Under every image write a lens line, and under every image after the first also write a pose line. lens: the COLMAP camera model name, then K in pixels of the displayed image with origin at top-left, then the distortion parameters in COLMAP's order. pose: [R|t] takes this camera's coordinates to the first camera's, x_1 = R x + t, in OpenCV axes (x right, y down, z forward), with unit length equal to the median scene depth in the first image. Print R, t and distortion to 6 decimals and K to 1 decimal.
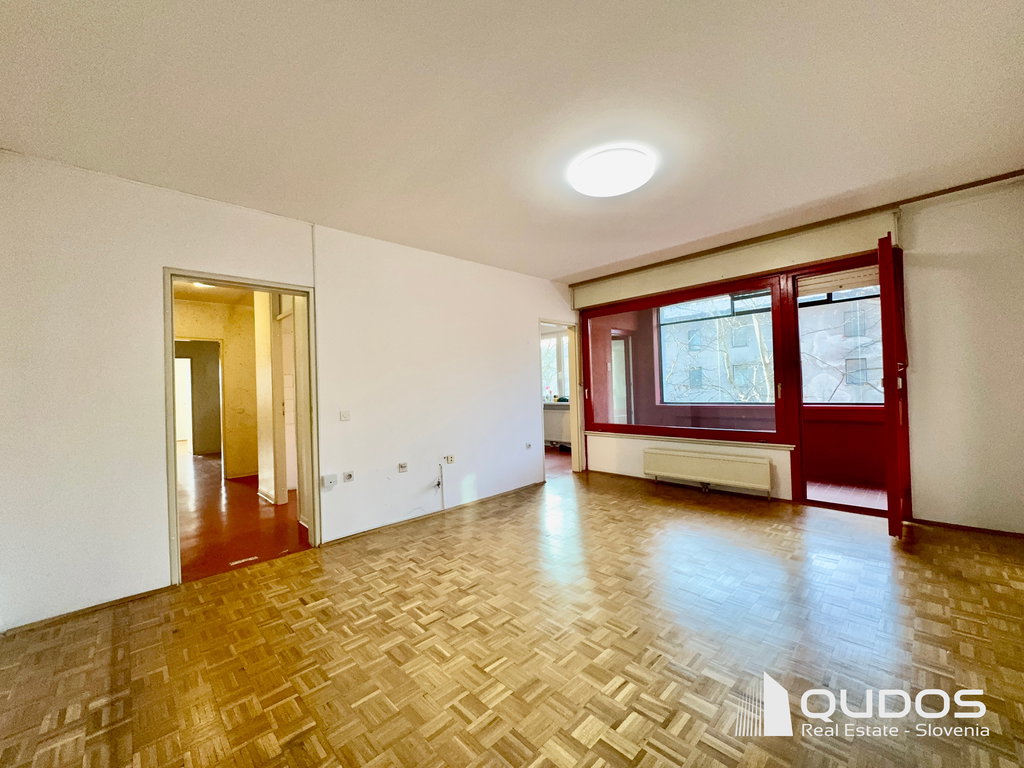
lens RADIAL K [[405.1, 0, 512.0], [0, 405.1, 384.0], [0, 0, 1]] dist [-0.003338, -0.000214]
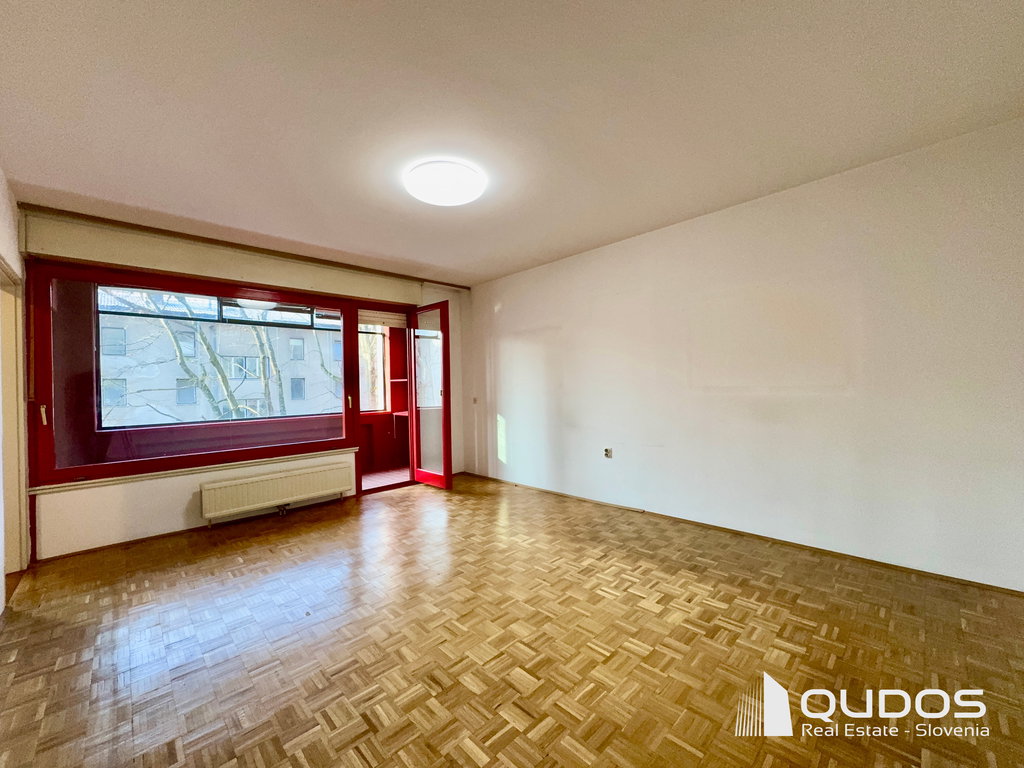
lens RADIAL K [[405.1, 0, 512.0], [0, 405.1, 384.0], [0, 0, 1]] dist [-0.003338, -0.000214]
pose [[0.002132, 0.037602, 0.999291, -0.610442], [0.021443, 0.999061, -0.037639, 0.026350], [-0.999768, 0.021509, 0.001324, 0.667015]]
